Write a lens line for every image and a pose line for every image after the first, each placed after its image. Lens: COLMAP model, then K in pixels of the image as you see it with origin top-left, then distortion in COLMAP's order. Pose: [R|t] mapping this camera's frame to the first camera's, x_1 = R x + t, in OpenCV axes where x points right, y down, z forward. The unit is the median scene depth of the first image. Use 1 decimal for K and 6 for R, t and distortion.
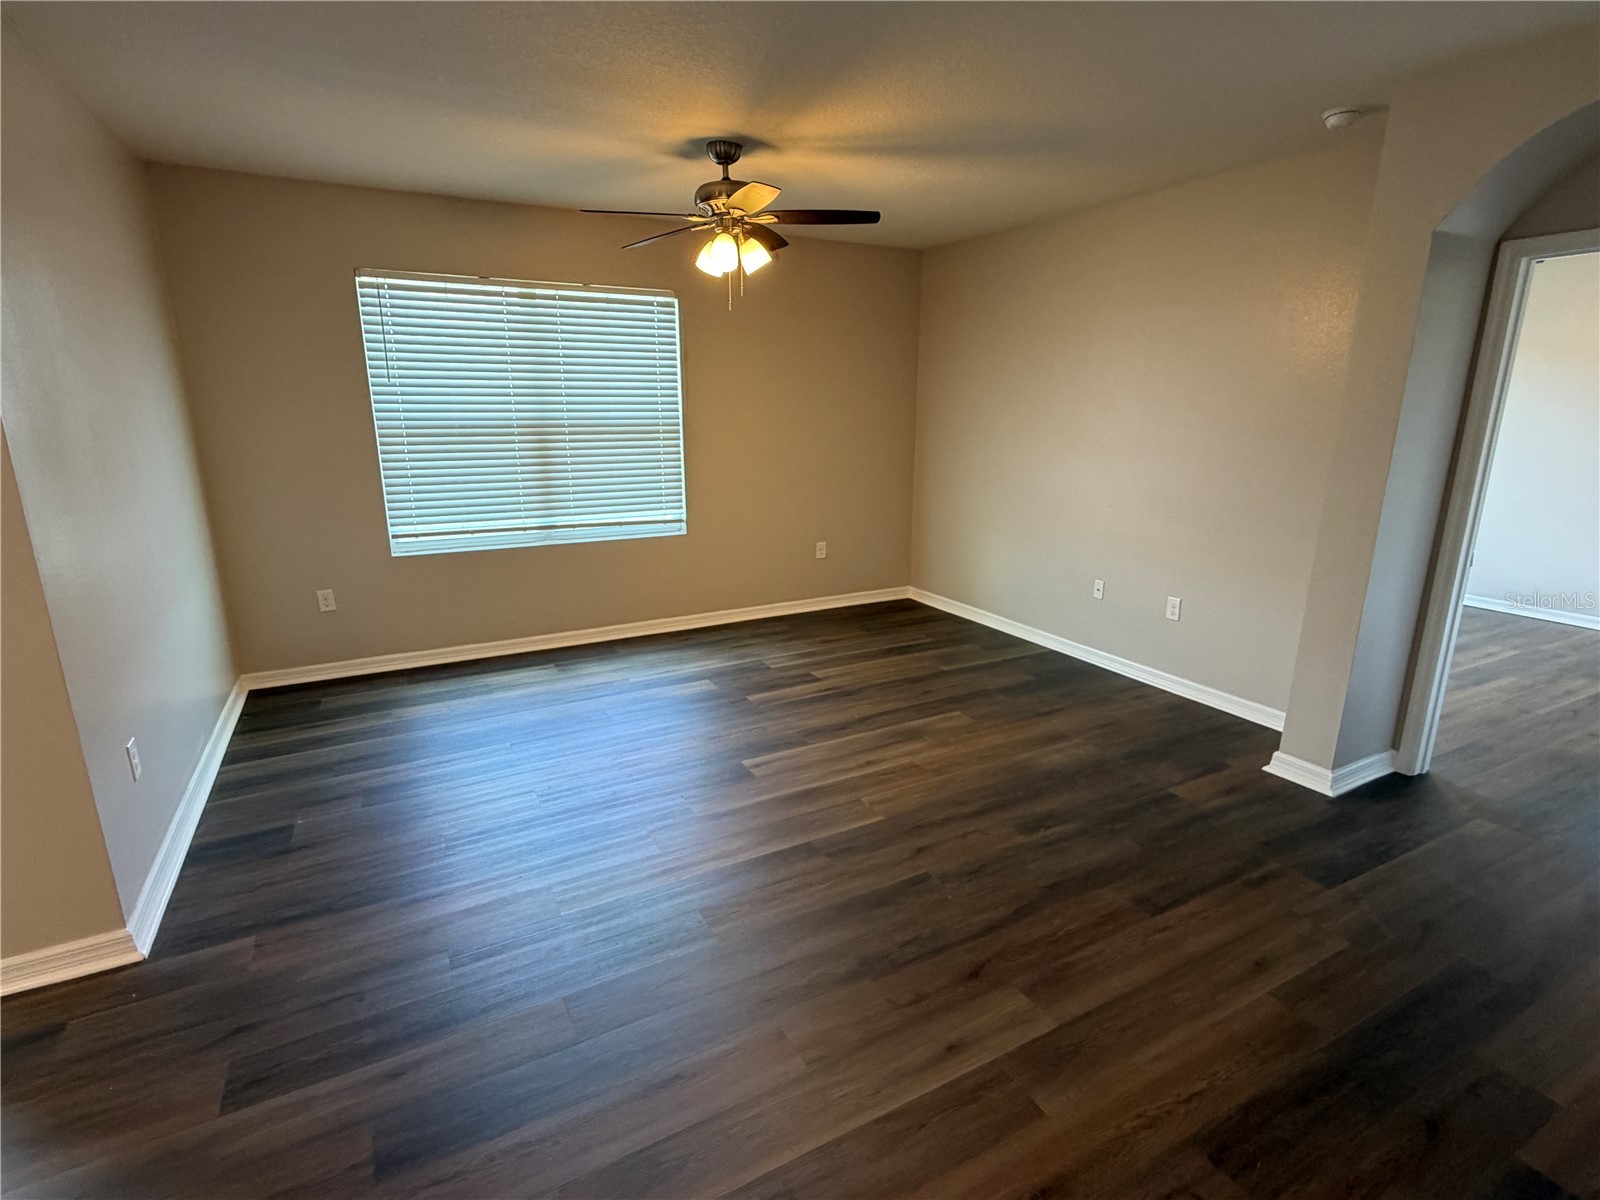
lens RADIAL K [[783.5, 0, 803.6], [0, 783.5, 597.3], [0, 0, 1]] dist [-0.001353, 0.000066]
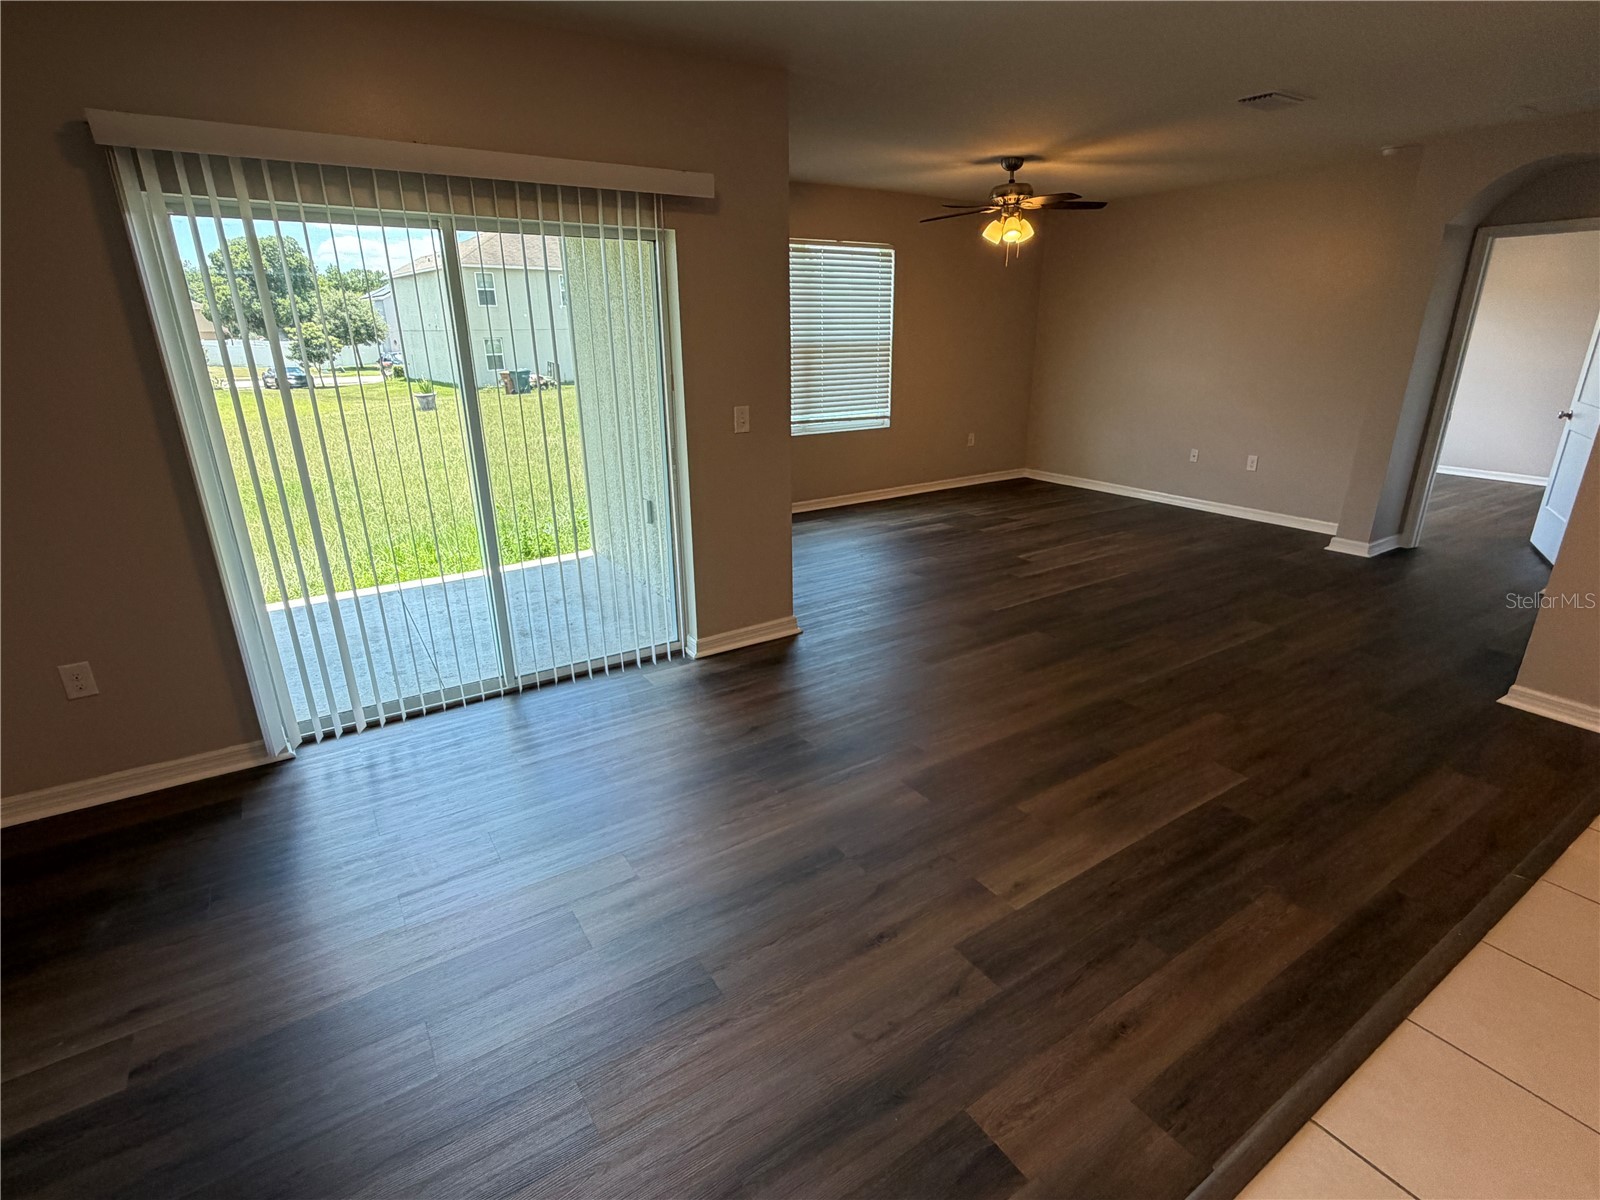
lens RADIAL K [[783.5, 0, 799.4], [0, 783.5, 599.1], [0, 0, 1]] dist [-0.001353, 0.000066]
pose [[0.996775, -0.035182, 0.072123, -0.616250], [0.028569, 0.995463, 0.090759, 0.132946], [-0.074988, -0.088406, 0.993258, -0.551582]]
